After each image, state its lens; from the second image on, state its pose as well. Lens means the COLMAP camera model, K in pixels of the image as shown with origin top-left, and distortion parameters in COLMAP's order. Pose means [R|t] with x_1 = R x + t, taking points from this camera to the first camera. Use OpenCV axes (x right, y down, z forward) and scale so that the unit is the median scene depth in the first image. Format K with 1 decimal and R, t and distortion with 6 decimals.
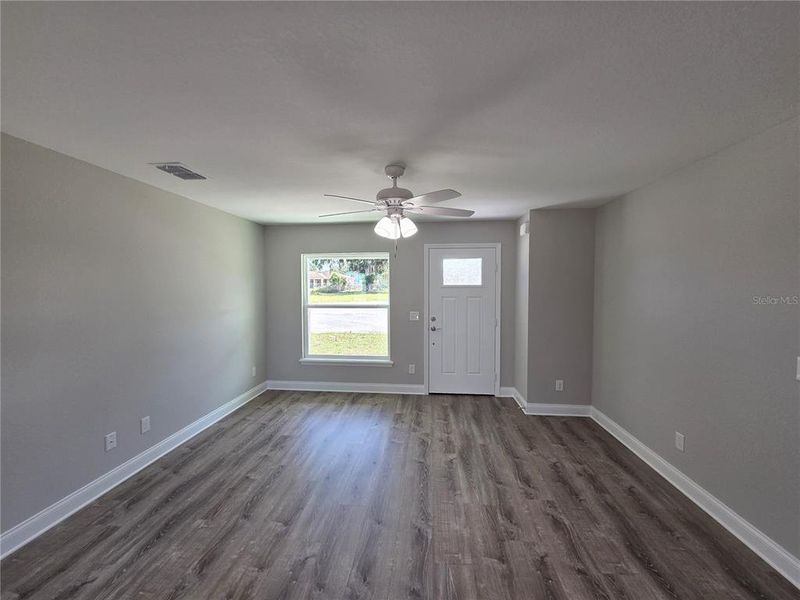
lens RADIAL K [[328.4, 0, 397.1], [0, 328.4, 297.9], [0, 0, 1]] dist [0.002898, -0.000460]
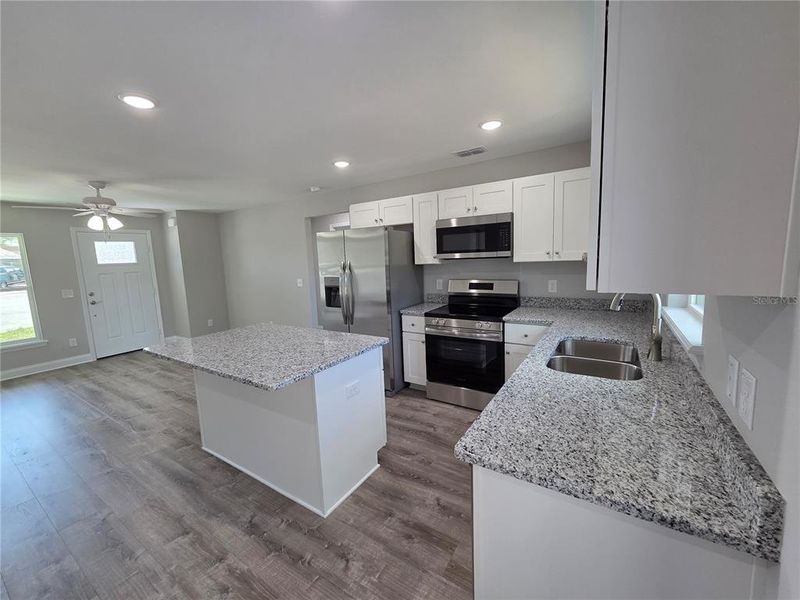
lens RADIAL K [[328.4, 0, 398.3], [0, 328.4, 297.1], [0, 0, 1]] dist [0.002898, -0.000460]
pose [[0.461494, -0.129225, 0.877681, -0.521783], [0.077182, 0.991431, 0.105390, 0.046404], [-0.883779, 0.019104, 0.467514, -0.619476]]
